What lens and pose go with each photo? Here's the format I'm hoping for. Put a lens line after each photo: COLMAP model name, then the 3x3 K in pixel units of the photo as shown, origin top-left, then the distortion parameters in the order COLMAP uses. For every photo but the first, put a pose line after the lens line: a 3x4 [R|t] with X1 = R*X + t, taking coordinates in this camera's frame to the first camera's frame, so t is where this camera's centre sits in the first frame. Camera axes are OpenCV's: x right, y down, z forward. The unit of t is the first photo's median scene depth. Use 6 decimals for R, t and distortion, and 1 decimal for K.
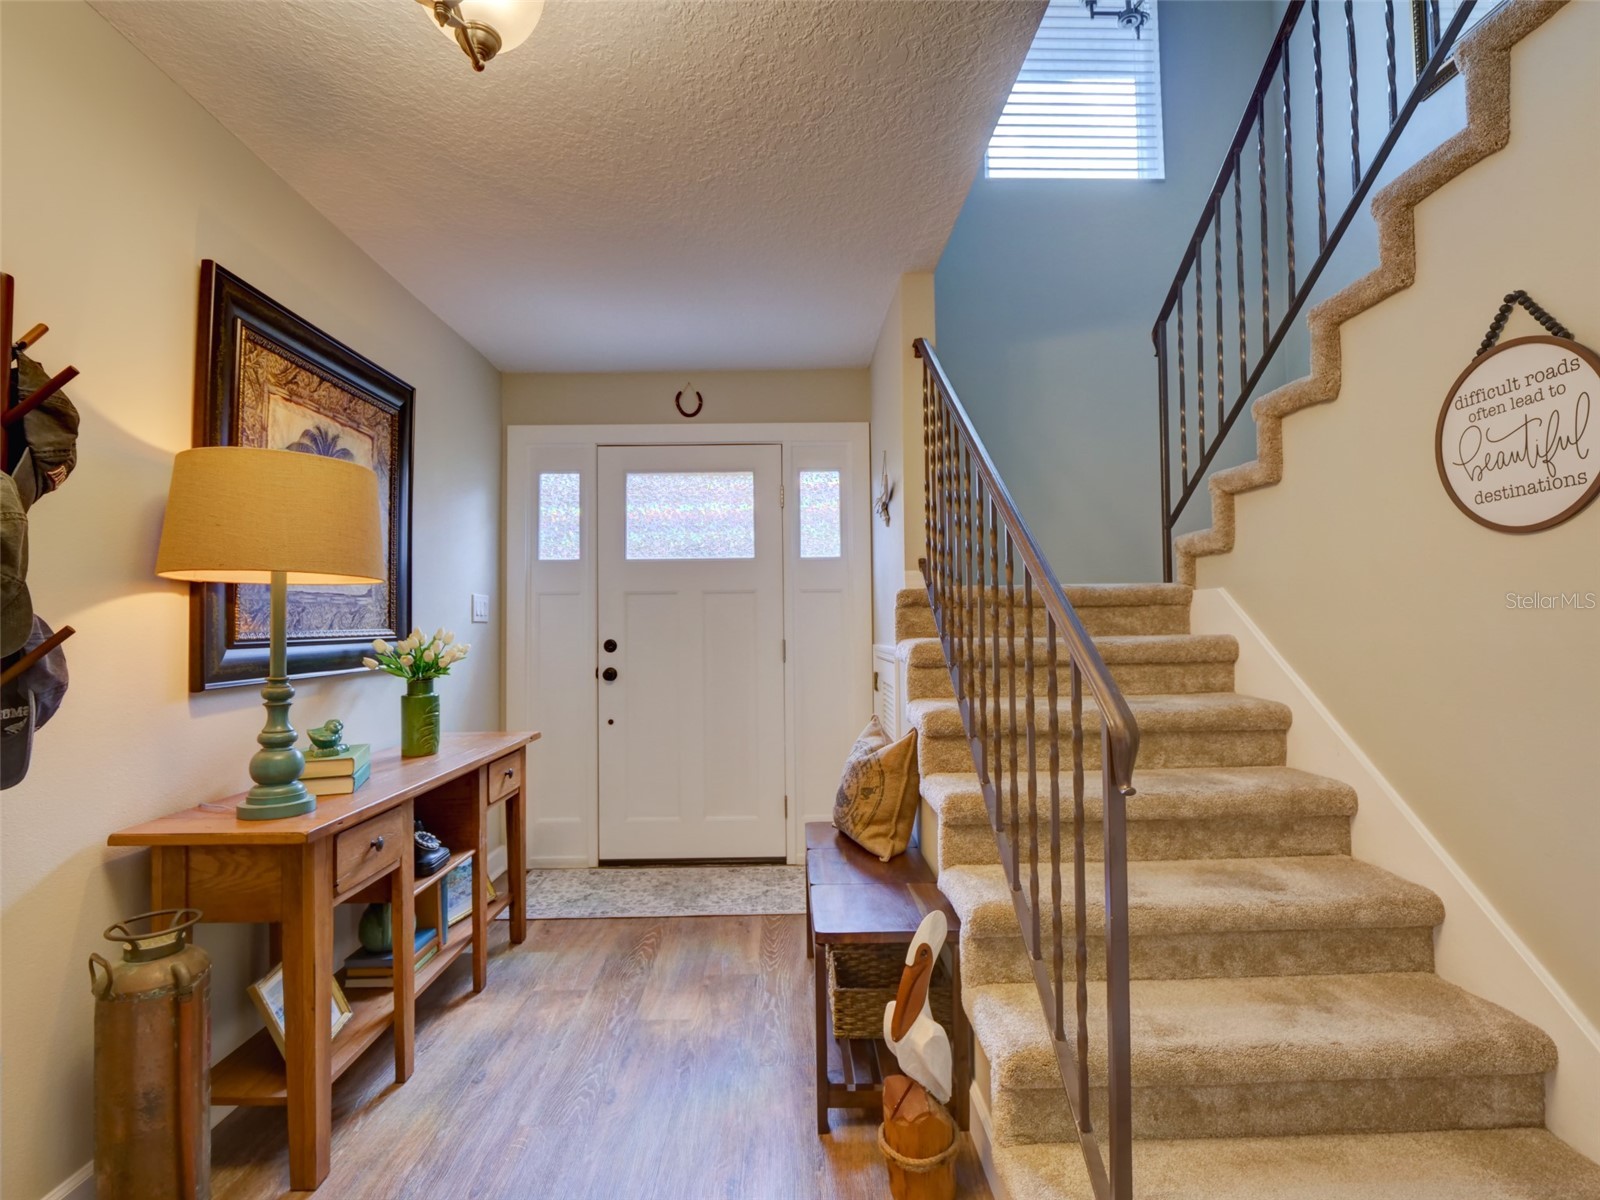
lens RADIAL K [[783.0, 0, 801.0], [0, 783.0, 598.1], [0, 0, 1]] dist [-0.011293, 0.000814]
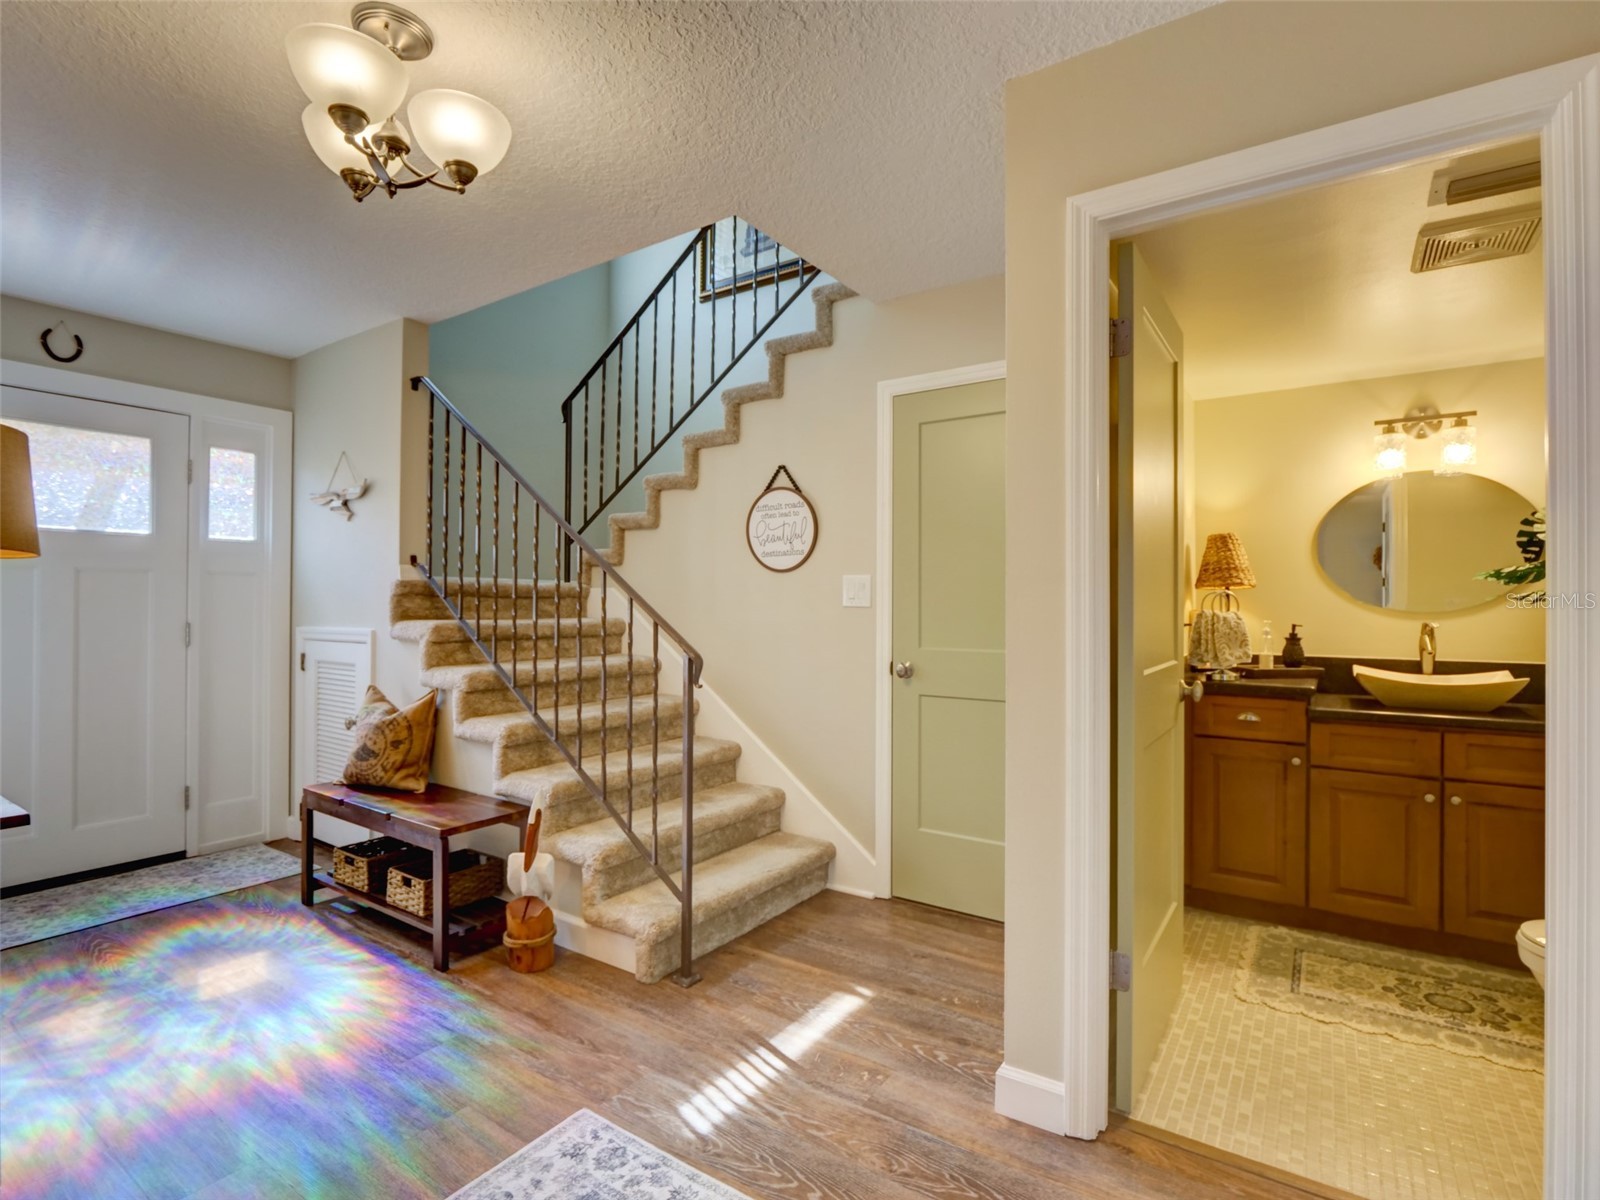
lens RADIAL K [[783.0, 0, 805.3], [0, 783.0, 599.5], [0, 0, 1]] dist [-0.011293, 0.000814]
pose [[0.579332, 0.019819, 0.814851, -0.559645], [-0.037290, 0.999302, 0.002206, -0.008413], [-0.814238, -0.031664, 0.579666, -0.242864]]
